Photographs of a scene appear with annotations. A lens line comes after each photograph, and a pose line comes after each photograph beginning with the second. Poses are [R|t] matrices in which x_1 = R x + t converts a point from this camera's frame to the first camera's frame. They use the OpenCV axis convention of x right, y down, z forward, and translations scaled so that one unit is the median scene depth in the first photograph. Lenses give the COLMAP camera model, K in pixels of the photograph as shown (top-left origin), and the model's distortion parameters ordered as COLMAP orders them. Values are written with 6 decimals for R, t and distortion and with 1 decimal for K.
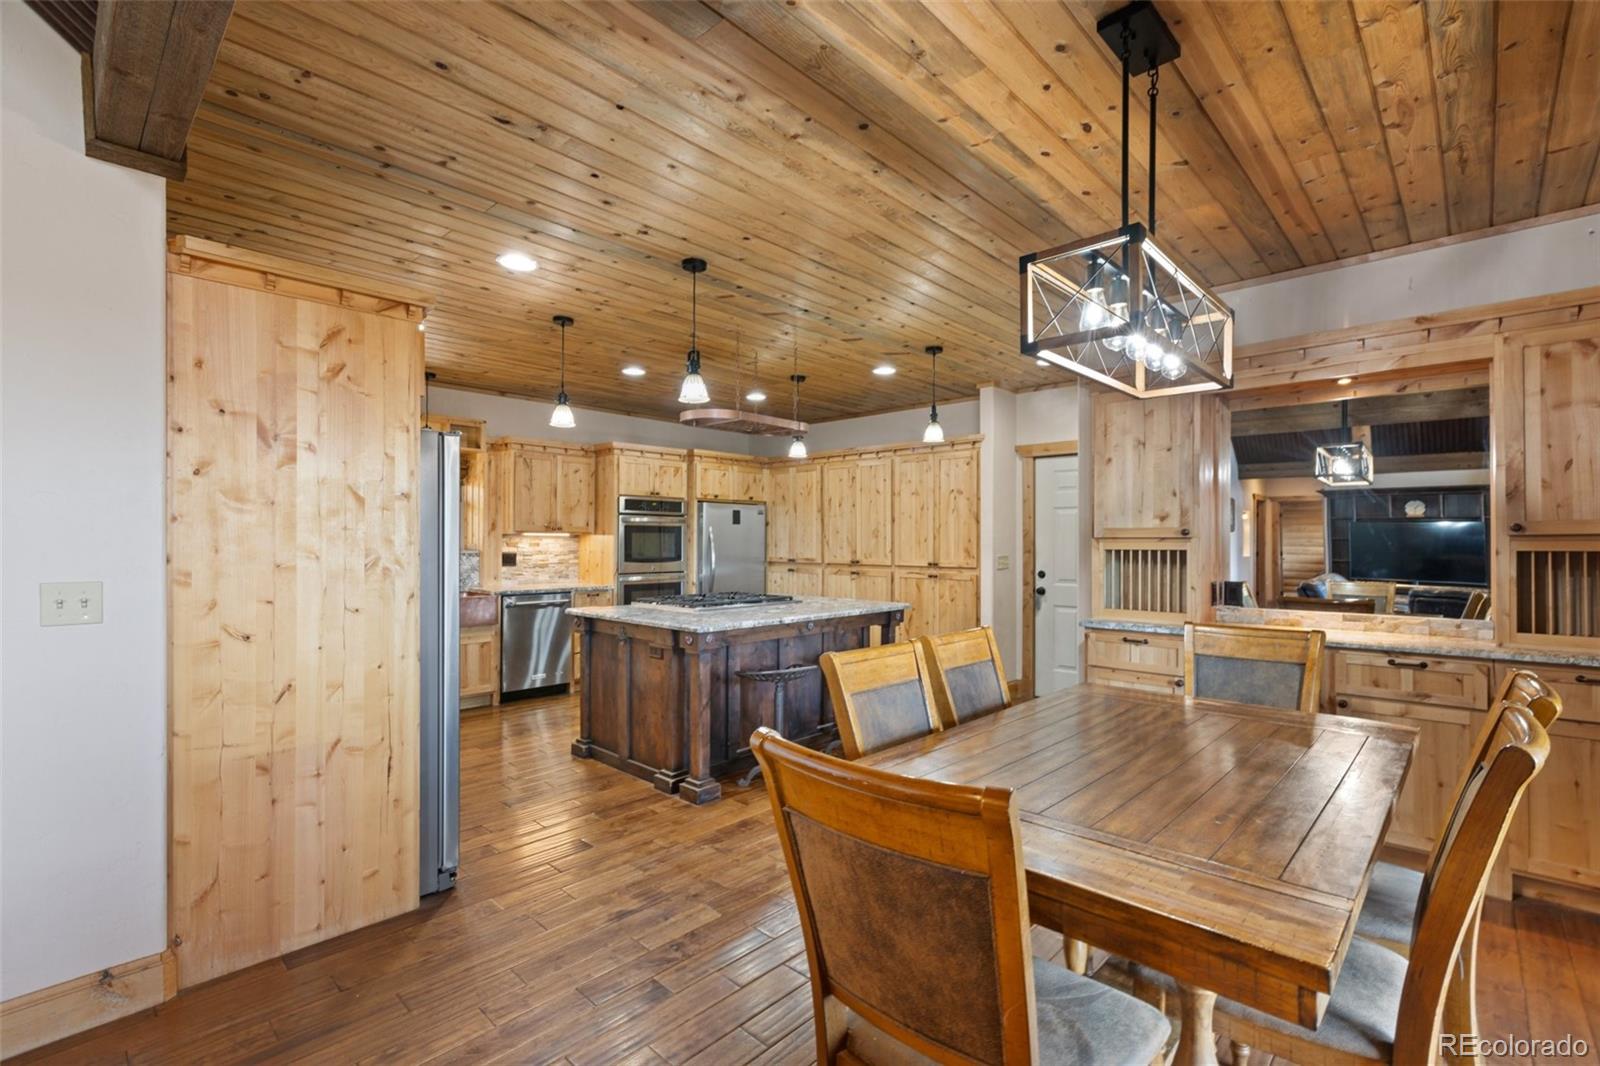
lens RADIAL K [[734.3, 0, 798.6], [0, 734.3, 537.9], [0, 0, 1]] dist [0.003730, -0.000732]
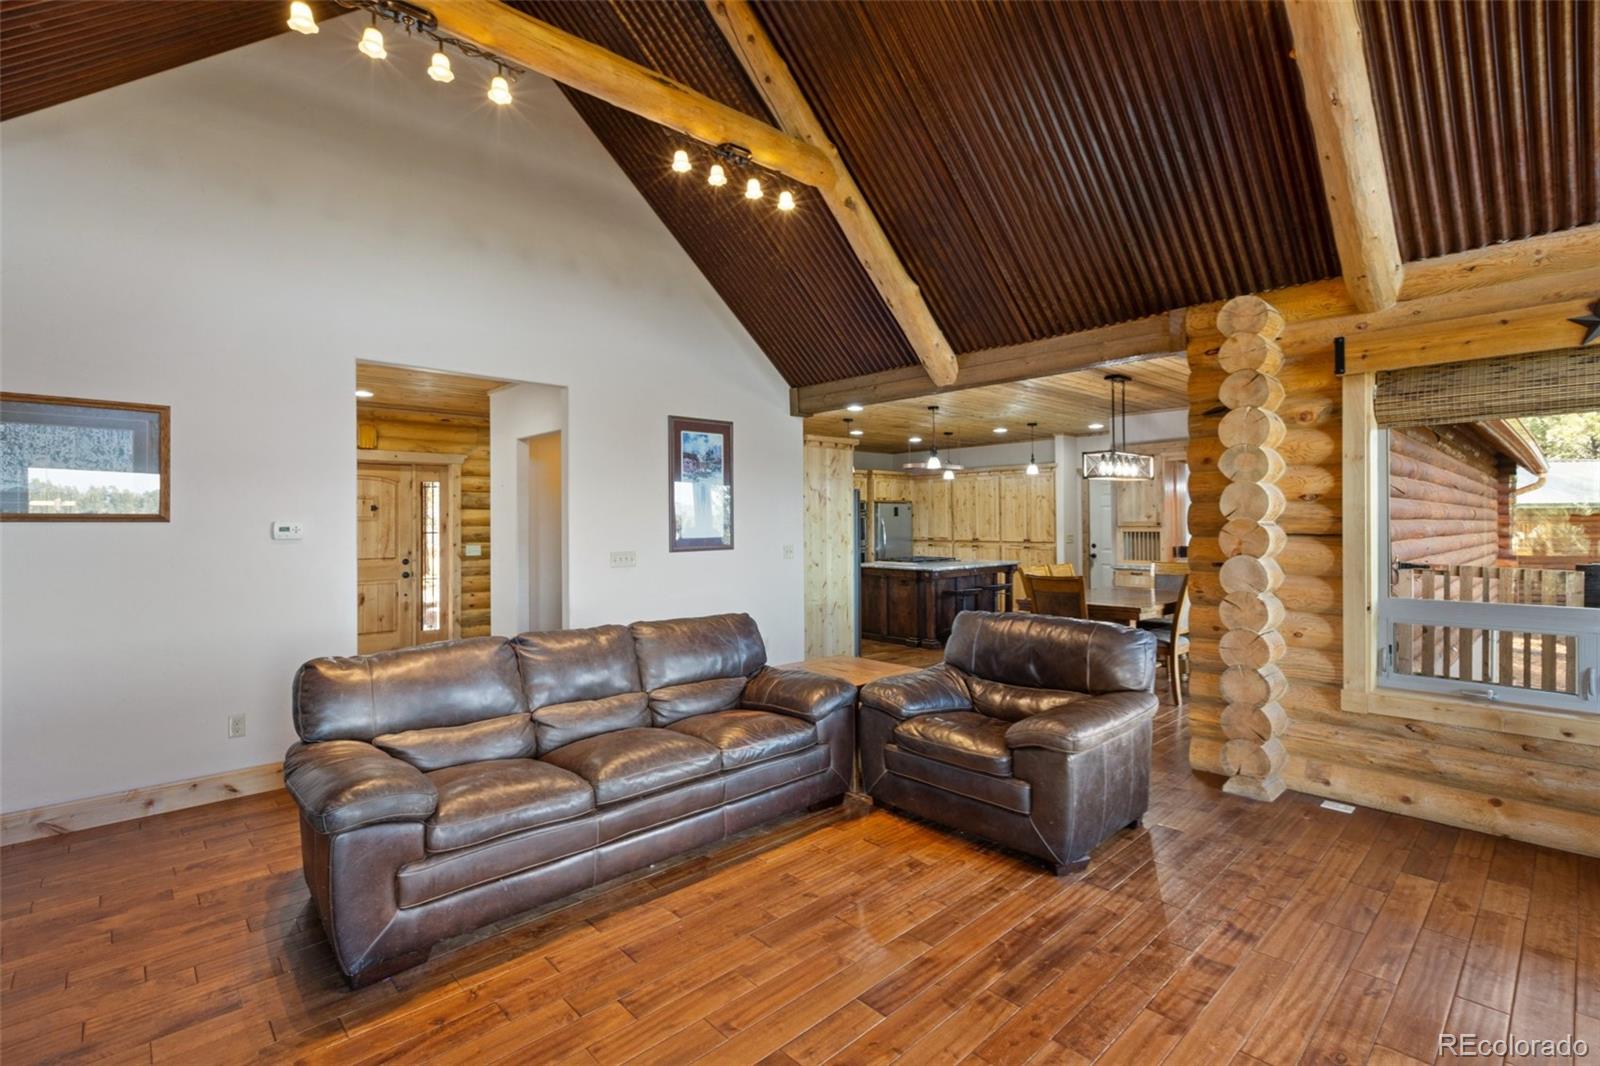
lens RADIAL K [[734.3, 0, 799.6], [0, 734.3, 512.1], [0, 0, 1]] dist [0.003730, -0.000732]
pose [[0.997667, -0.009633, -0.067584, -0.515713], [0.009062, 0.999921, -0.008750, -0.042766], [0.067663, 0.008118, 0.997675, -1.647821]]
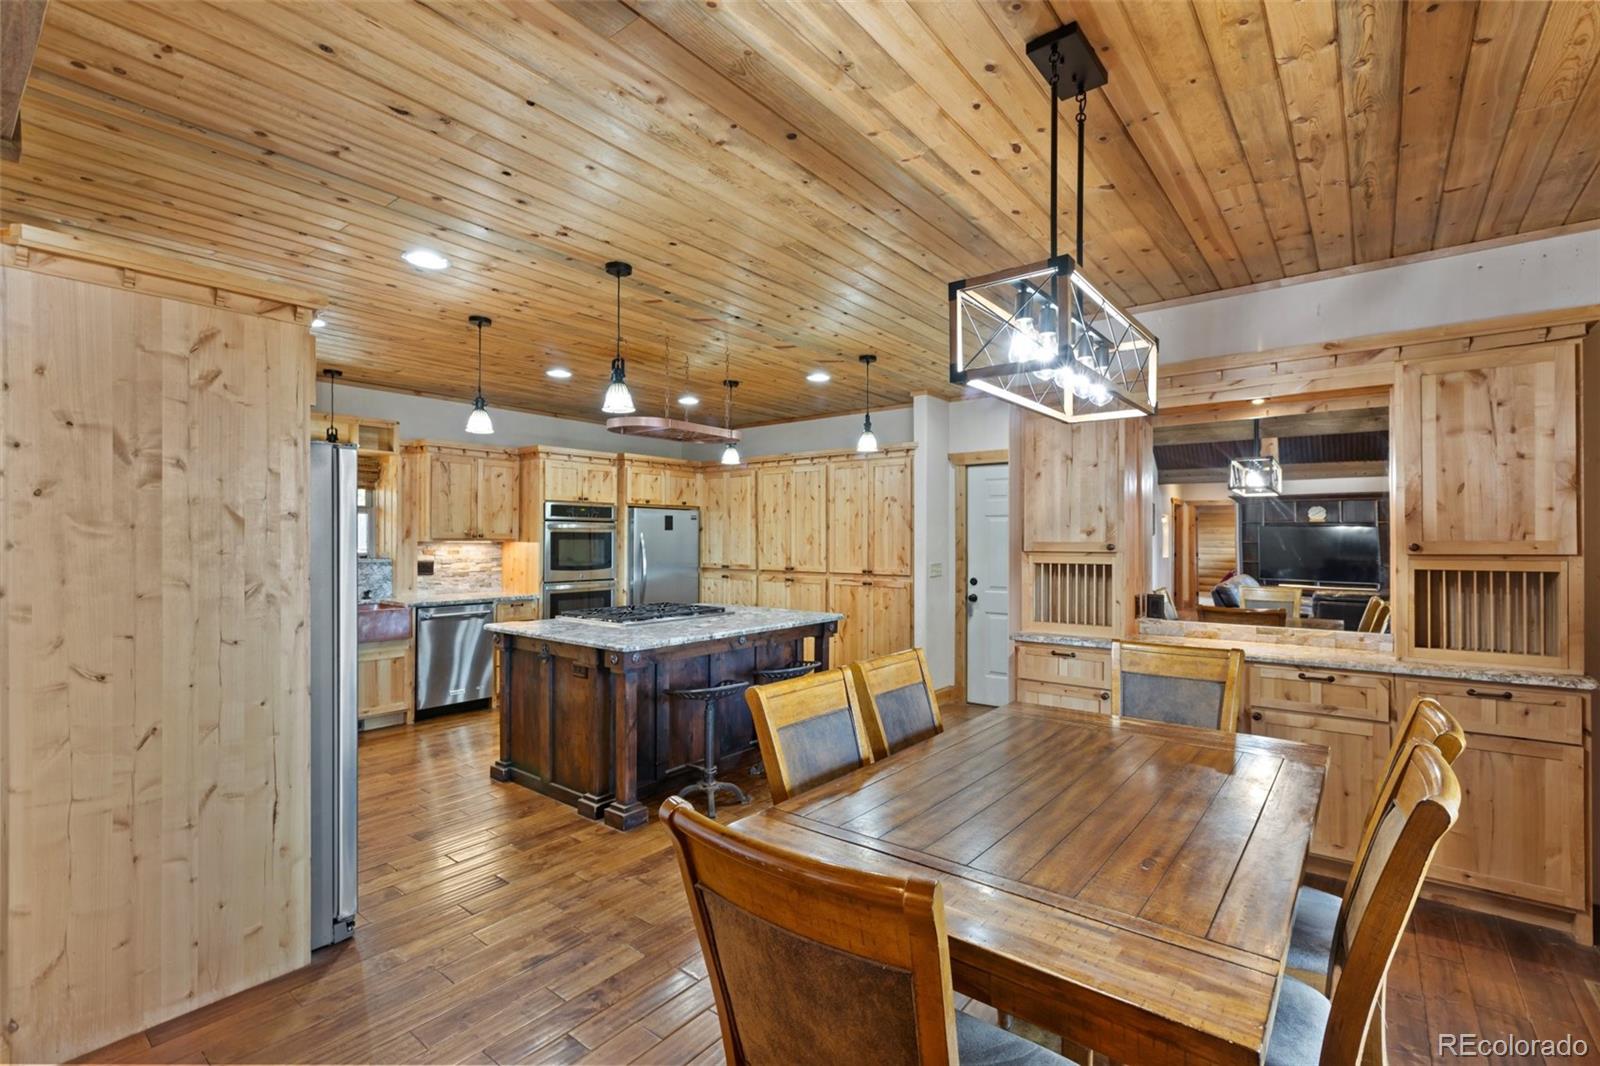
lens RADIAL K [[734.3, 0, 800.8], [0, 734.3, 537.3], [0, 0, 1]] dist [0.003730, -0.000732]
pose [[0.996198, -0.000606, 0.087115, 0.013931], [0.000399, 0.999997, 0.002393, -0.031053], [-0.087116, -0.002349, 0.996195, 0.032906]]
